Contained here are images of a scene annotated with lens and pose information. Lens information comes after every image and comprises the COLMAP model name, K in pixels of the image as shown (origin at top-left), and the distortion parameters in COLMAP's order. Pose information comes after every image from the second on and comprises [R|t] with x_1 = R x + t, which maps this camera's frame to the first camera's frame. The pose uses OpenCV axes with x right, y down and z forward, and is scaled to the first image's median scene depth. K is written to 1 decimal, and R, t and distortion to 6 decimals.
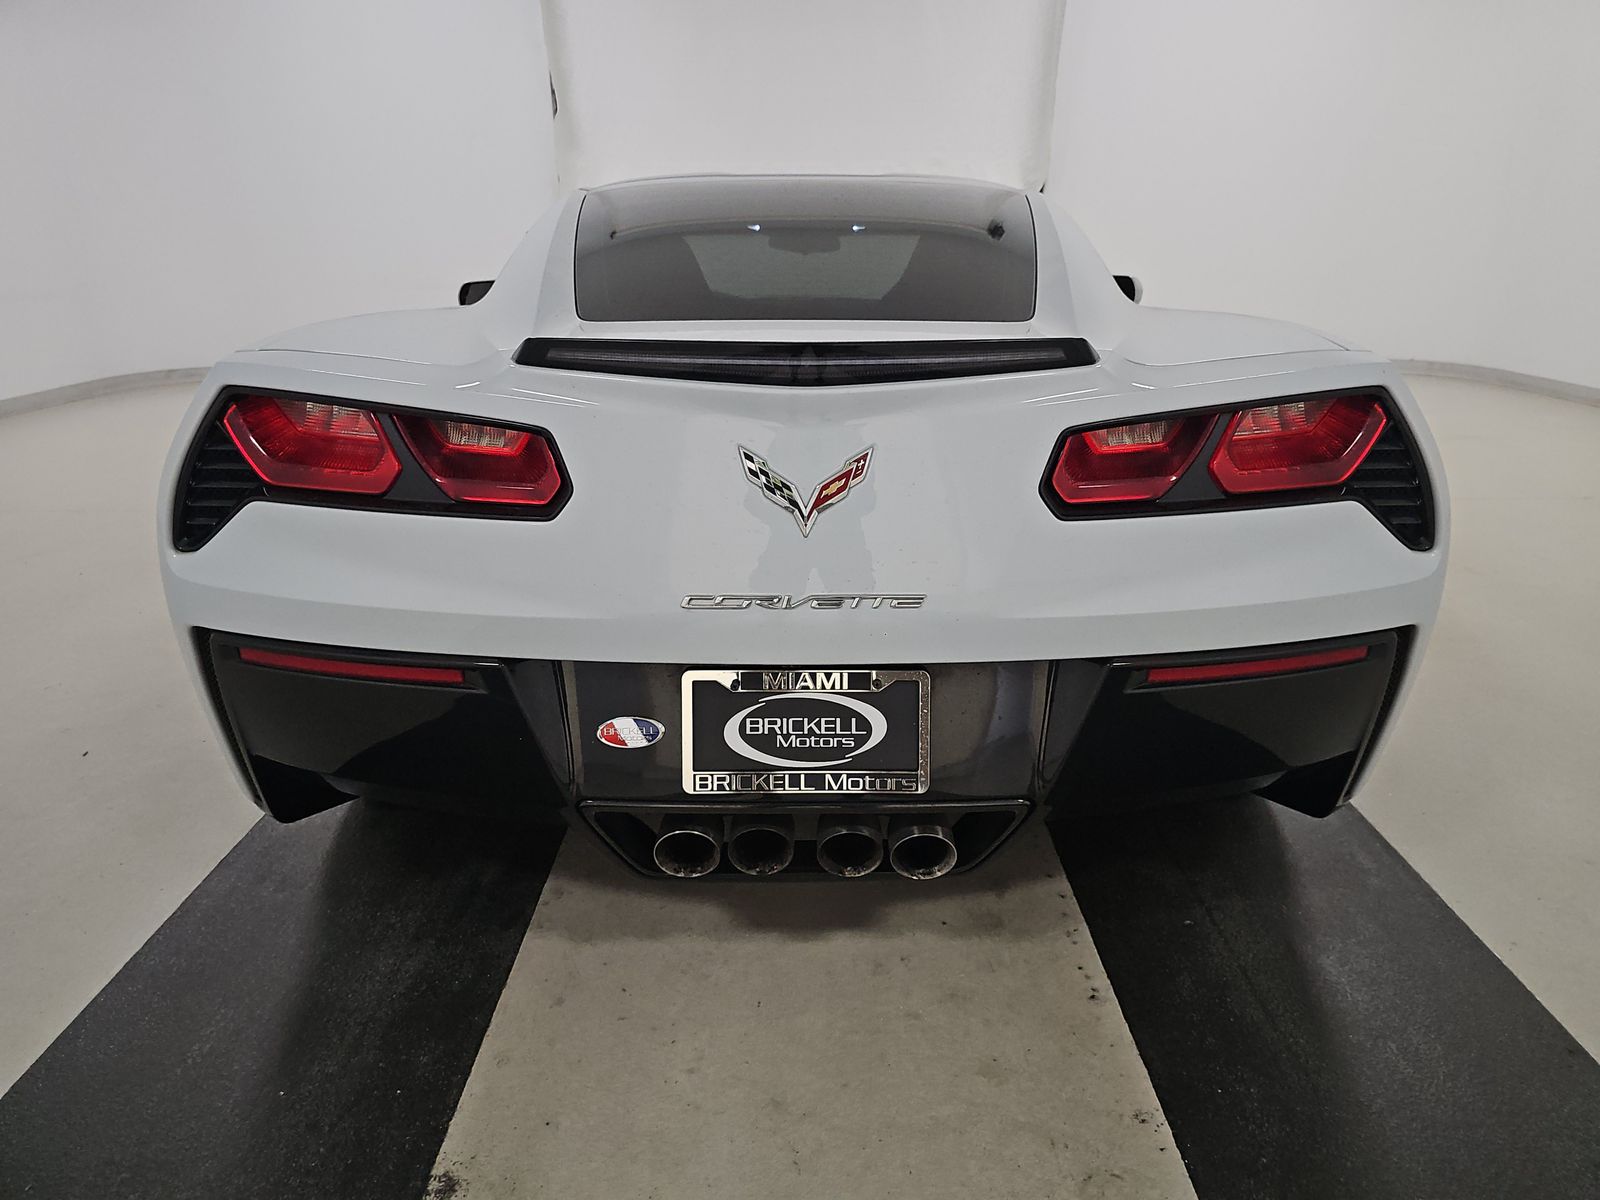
lens RADIAL K [[1064.2, 0, 800.0], [0, 1064.2, 600.0], [0, 0, 1]] dist [0.019096, 0.000080]
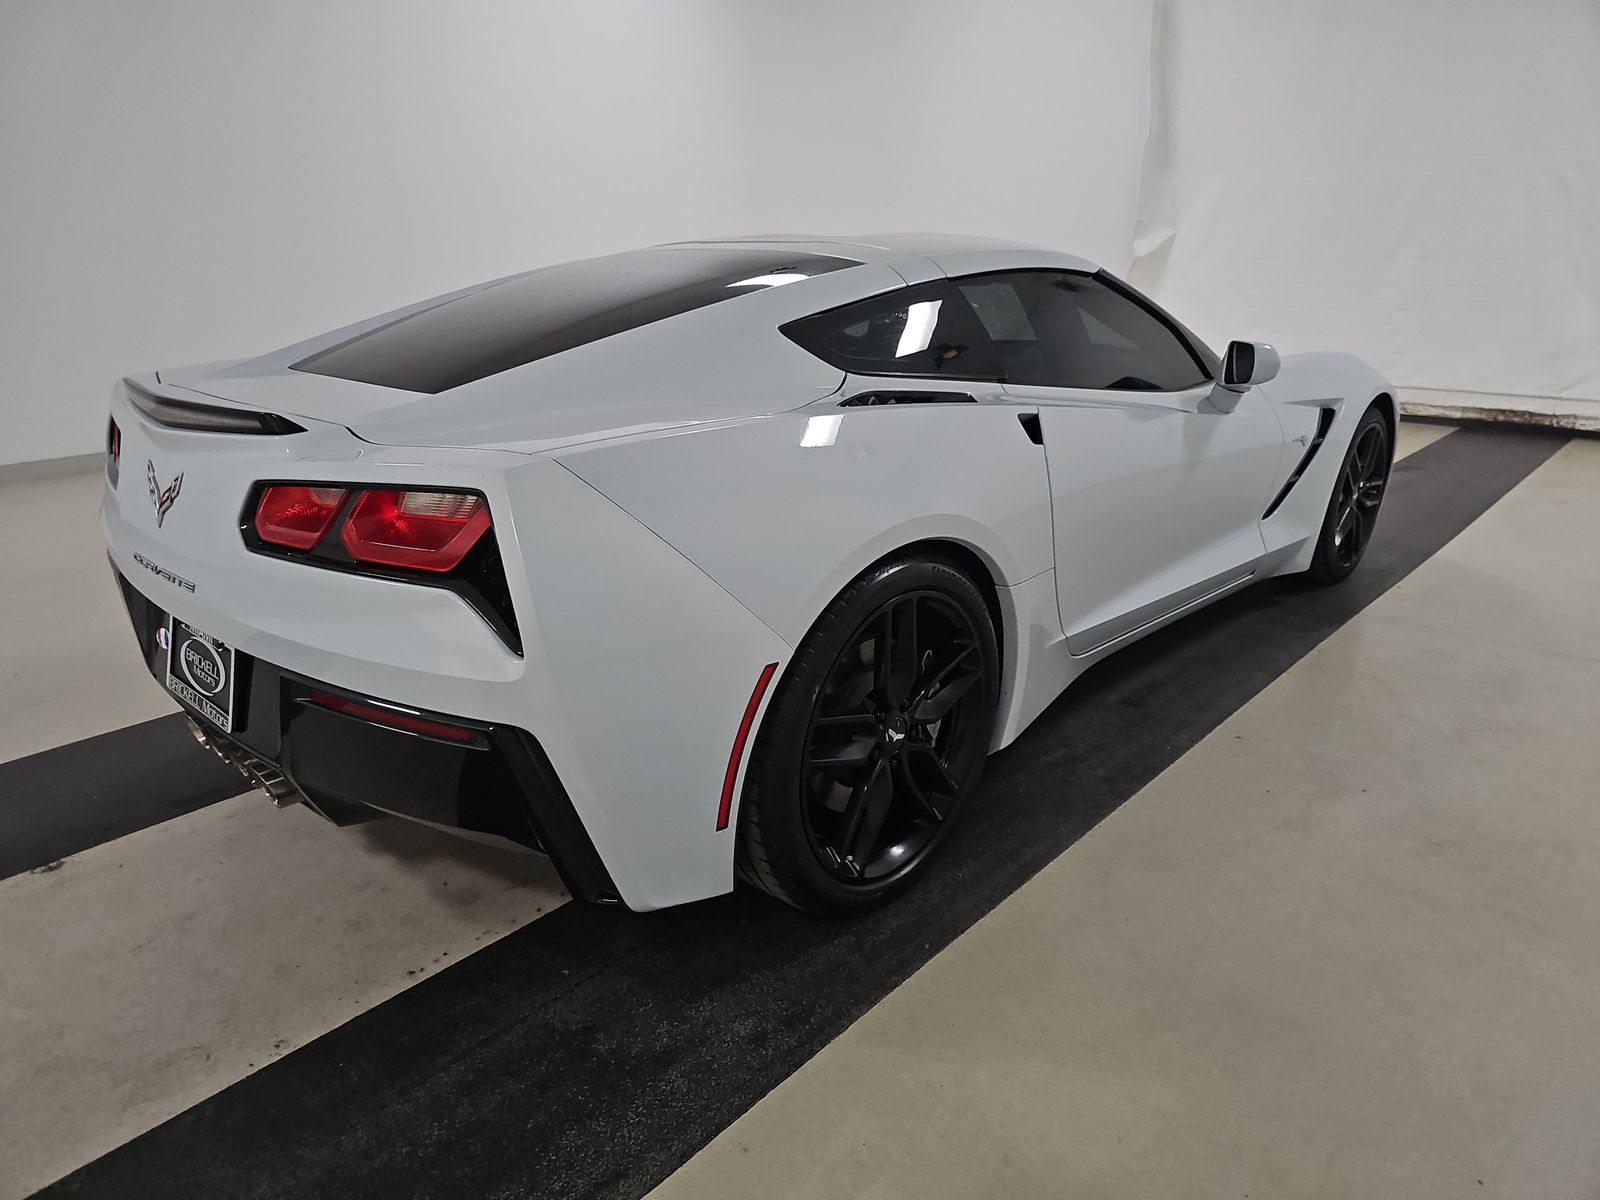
lens RADIAL K [[1070.9, 0, 800.0], [0, 1070.9, 600.0], [0, 0, 1]] dist [0.002502, 0.002083]
pose [[0.739785, 0.223236, -0.634731, 1.372415], [-0.219655, 0.971800, 0.085774, -0.239601], [0.635979, 0.075967, 0.767958, 0.378337]]
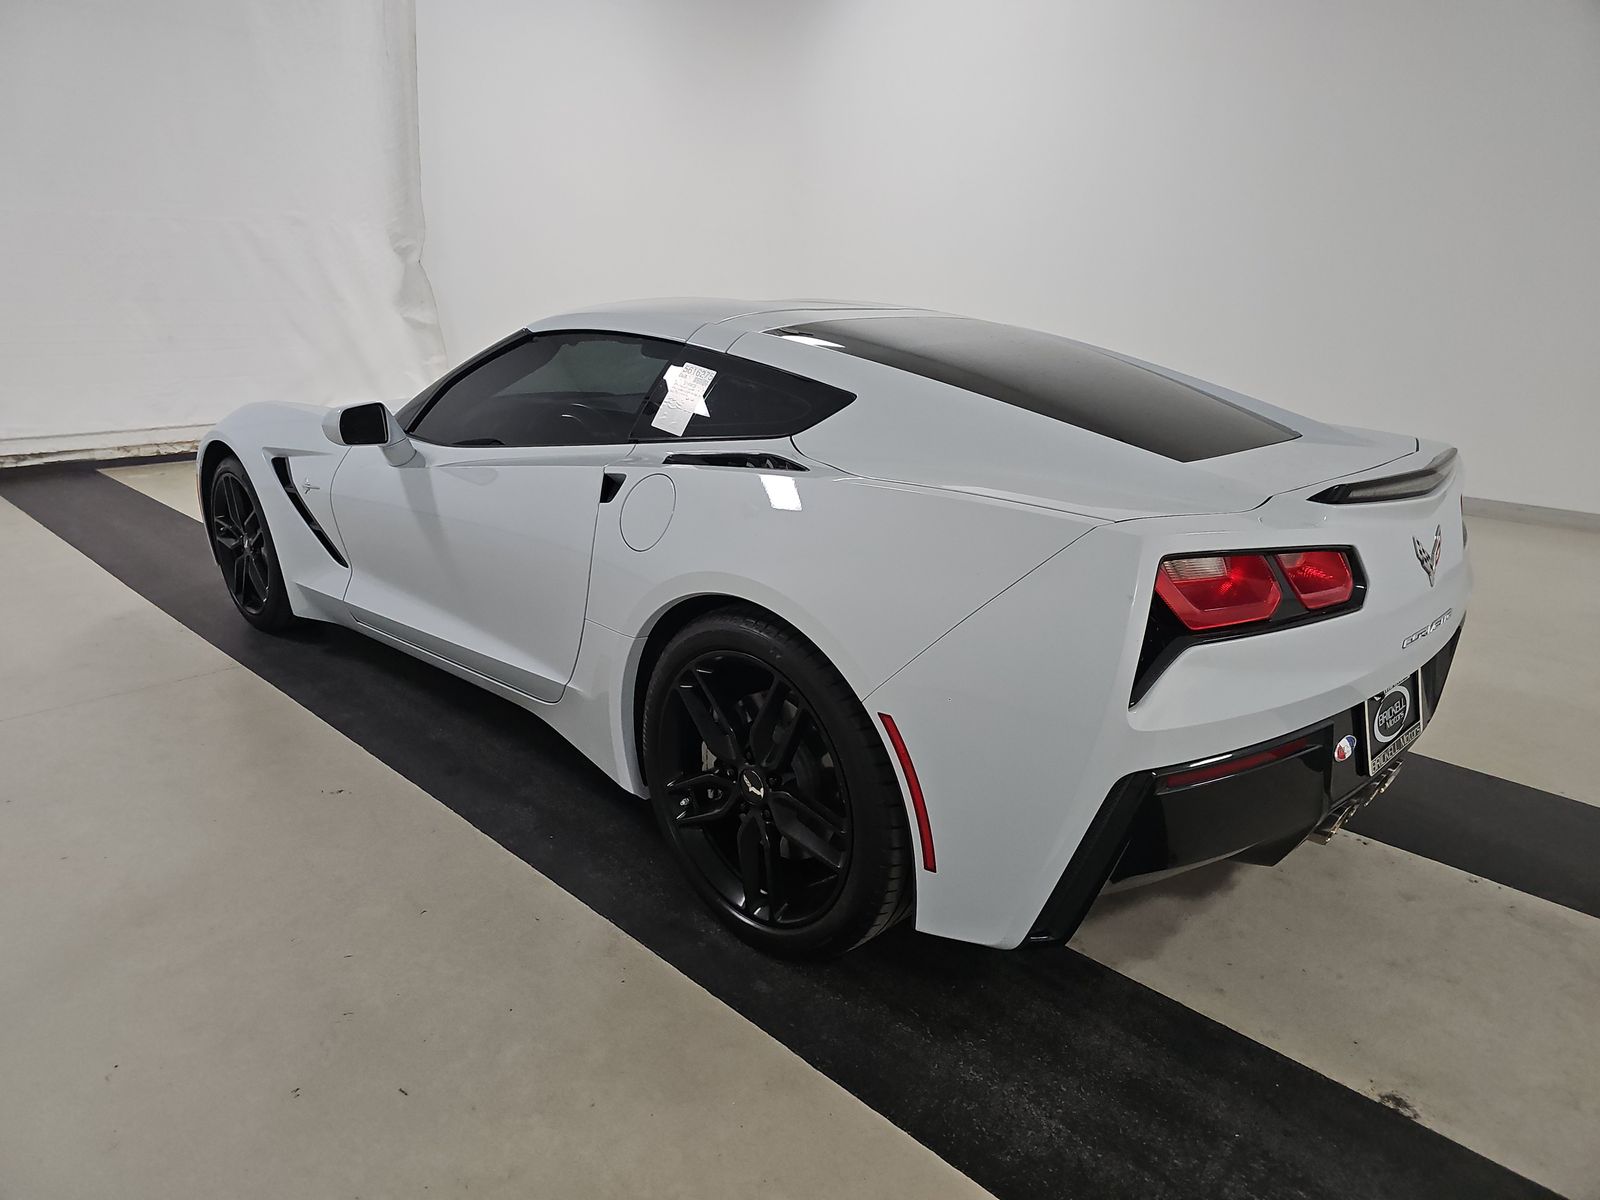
lens RADIAL K [[1046.5, 0, 803.8], [0, 1046.5, 646.1], [0, 0, 1]] dist [0.030271, -0.001654]
pose [[0.695682, -0.209023, 0.687267, -1.510345], [0.204844, 0.974731, 0.089099, -0.268215], [-0.688524, 0.078798, 0.720919, 0.447828]]
